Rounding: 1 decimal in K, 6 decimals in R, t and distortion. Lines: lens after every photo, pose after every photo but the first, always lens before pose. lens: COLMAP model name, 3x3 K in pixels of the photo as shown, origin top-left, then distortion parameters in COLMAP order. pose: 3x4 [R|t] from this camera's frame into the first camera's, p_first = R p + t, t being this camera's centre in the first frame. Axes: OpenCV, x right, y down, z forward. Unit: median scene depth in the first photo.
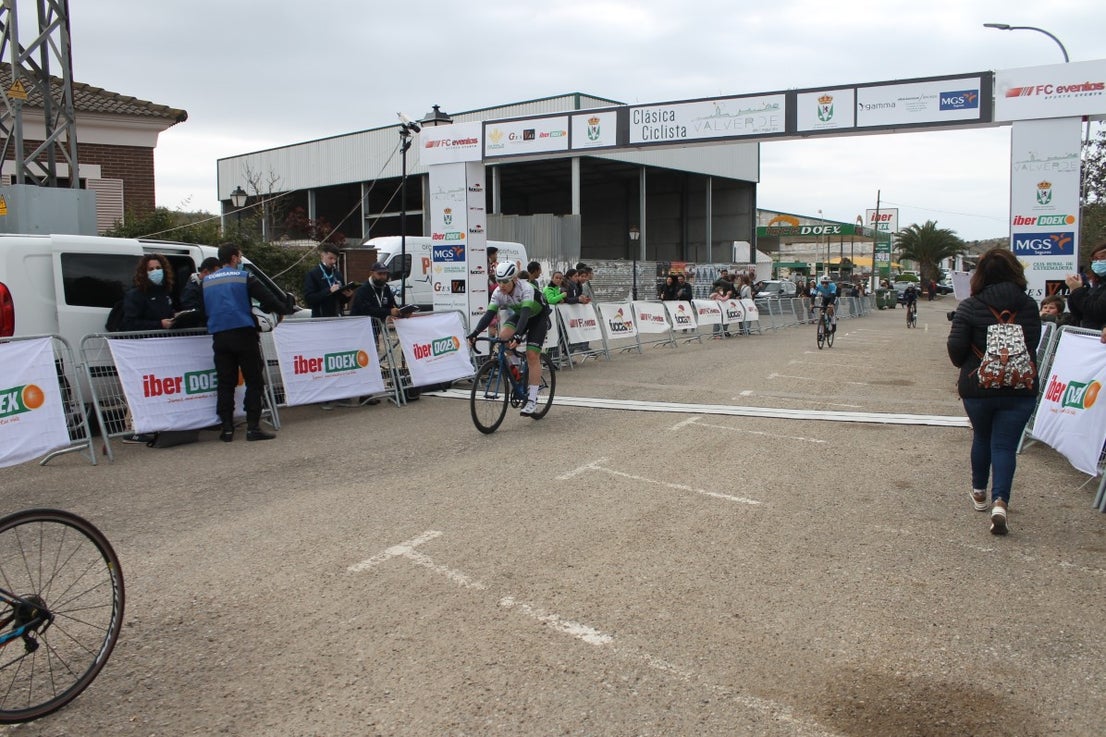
lens RADIAL K [[939.7, 0, 547.2], [0, 939.7, 374.9], [0, 0, 1]] dist [-0.164285, 0.152698]
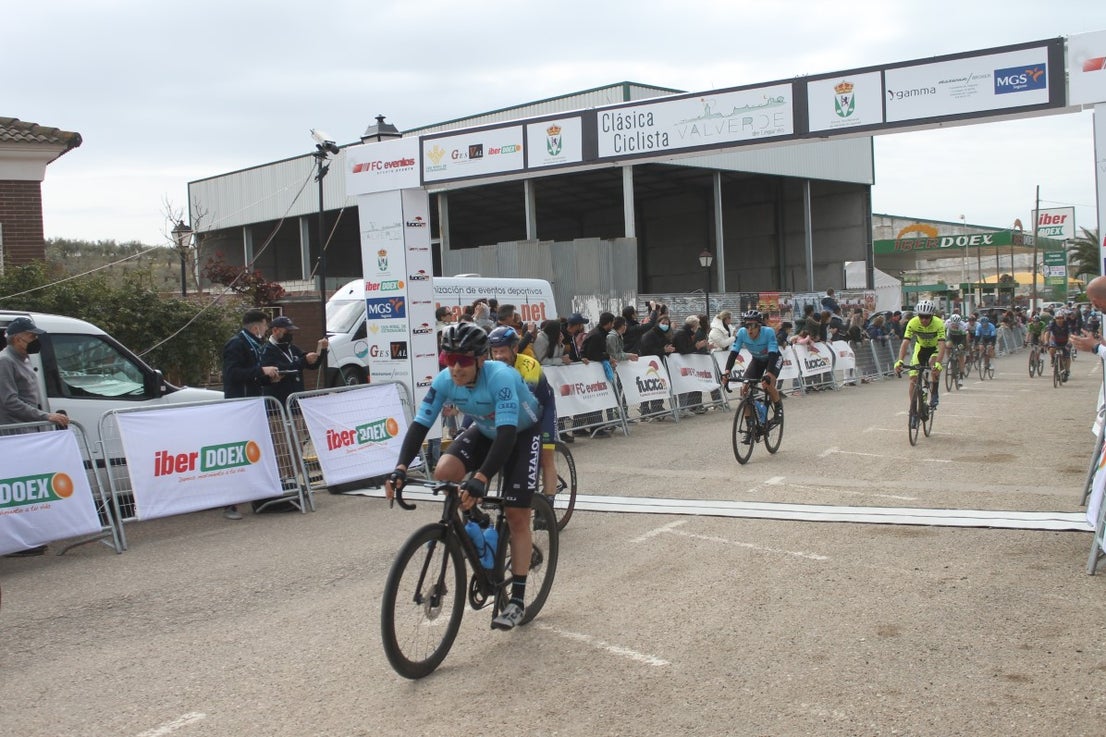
lens RADIAL K [[1195.2, 0, 550.8], [0, 1195.2, 374.0], [0, 0, 1]] dist [-0.124117, 0.168065]
pose [[0.997064, -0.032114, -0.069520, 0.111708], [0.028376, 0.998132, -0.054104, -0.020855], [0.071127, 0.051973, 0.996112, 0.035739]]
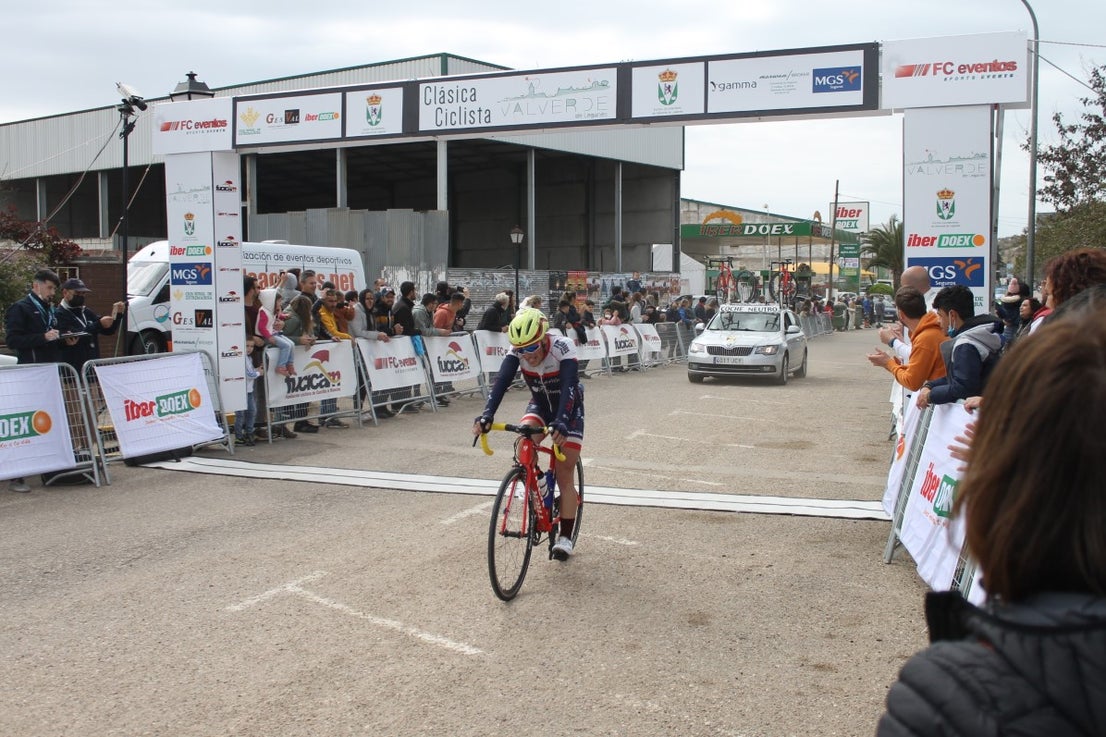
lens RADIAL K [[1195.2, 0, 550.8], [0, 1195.2, 374.0], [0, 0, 1]] dist [-0.124117, 0.168065]
pose [[0.995637, 0.000697, 0.093306, 0.105159], [0.002002, 0.999582, -0.028830, -0.025964], [-0.093287, 0.028891, 0.995220, 0.045633]]
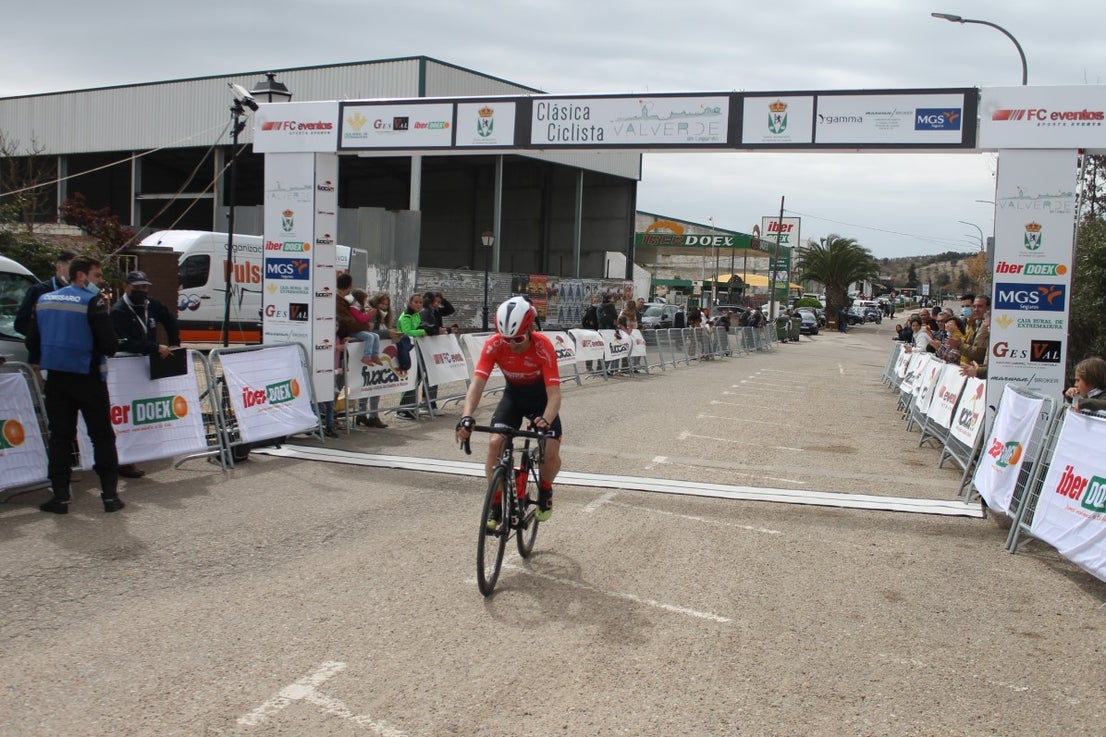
lens RADIAL K [[1184.7, 0, 550.8], [0, 1184.7, 378.3], [0, 0, 1]] dist [-0.123071, 0.161574]
pose [[0.985958, 0.032996, 0.163701, -0.053196], [-0.028871, 0.999204, -0.027512, -0.021310], [-0.164479, 0.022400, 0.986126, 0.006018]]
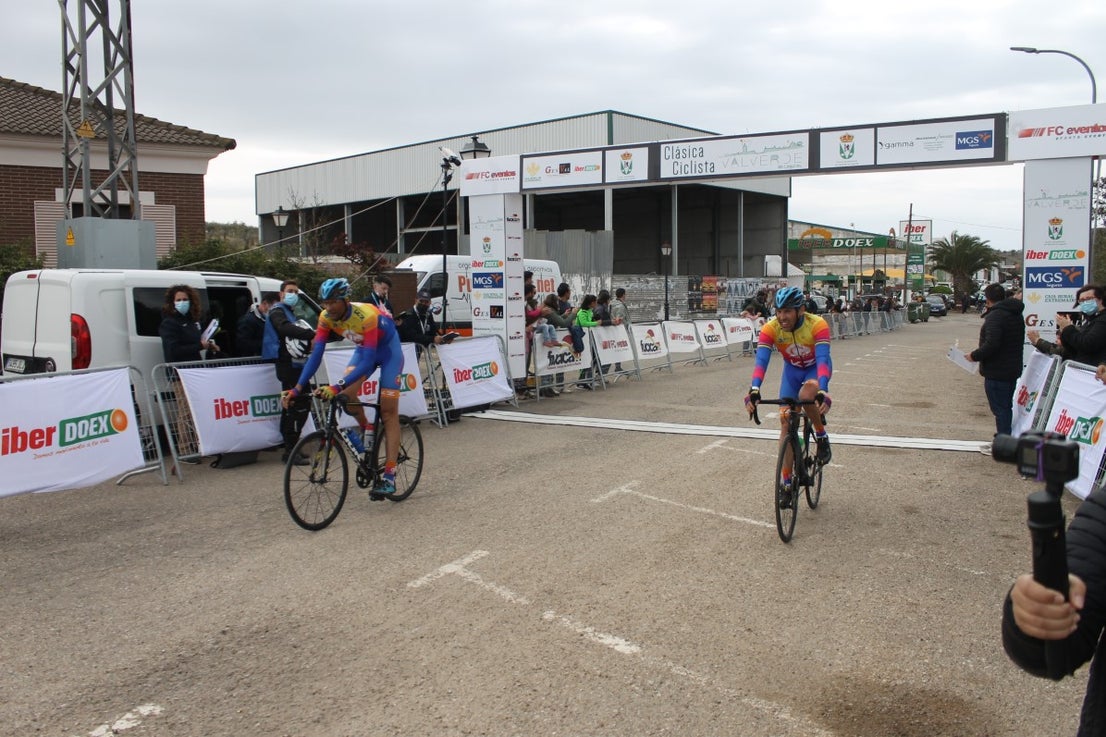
lens RADIAL K [[940.7, 0, 546.5], [0, 940.7, 375.9], [0, 0, 1]] dist [-0.163309, 0.151073]
pose [[0.999393, 0.003456, -0.034674, -0.002701], [-0.003779, 0.999950, -0.009256, -0.015029], [0.034640, 0.009382, 0.999356, -0.055141]]
